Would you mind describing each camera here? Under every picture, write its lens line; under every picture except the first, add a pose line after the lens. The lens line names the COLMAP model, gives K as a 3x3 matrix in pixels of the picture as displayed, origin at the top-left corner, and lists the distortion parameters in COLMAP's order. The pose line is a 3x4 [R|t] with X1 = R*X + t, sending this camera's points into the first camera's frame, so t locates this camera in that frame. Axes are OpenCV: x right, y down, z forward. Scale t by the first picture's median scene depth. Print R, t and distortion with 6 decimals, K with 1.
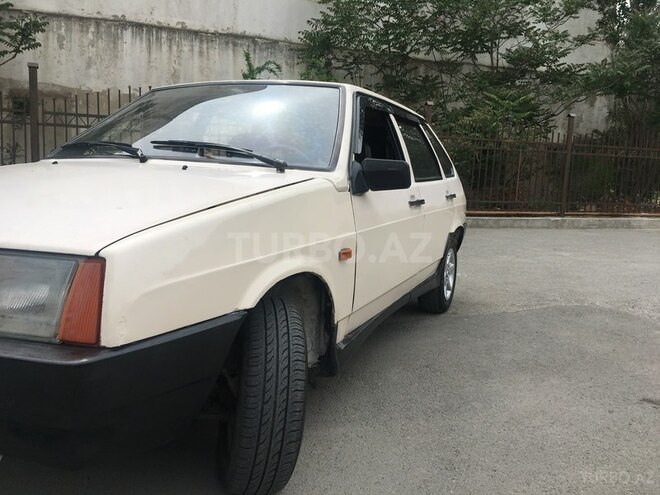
lens RADIAL K [[561.9, 0, 330.4], [0, 561.9, 243.9], [0, 0, 1]] dist [0.078498, -0.099047]
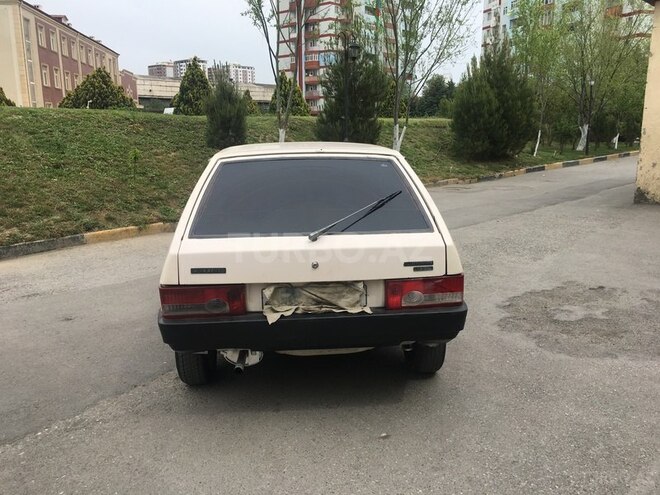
lens RADIAL K [[561.9, 0, 331.2], [0, 561.9, 249.8], [0, 0, 1]] dist [0.078498, -0.099047]
pose [[-0.883074, 0.071639, -0.463732, 0.203329], [-0.080005, 0.950818, 0.299238, -0.175354], [0.462363, 0.301350, -0.833912, 0.899205]]
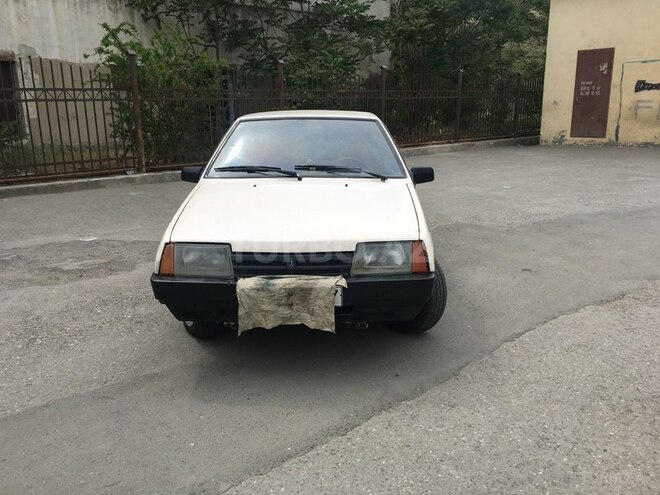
lens RADIAL K [[561.9, 0, 330.8], [0, 561.9, 244.9], [0, 0, 1]] dist [0.078498, -0.099047]
pose [[0.922399, -0.136960, 0.361139, -0.252671], [0.086936, 0.984646, 0.151376, -0.056788], [-0.376327, -0.108233, 0.920143, -0.186179]]
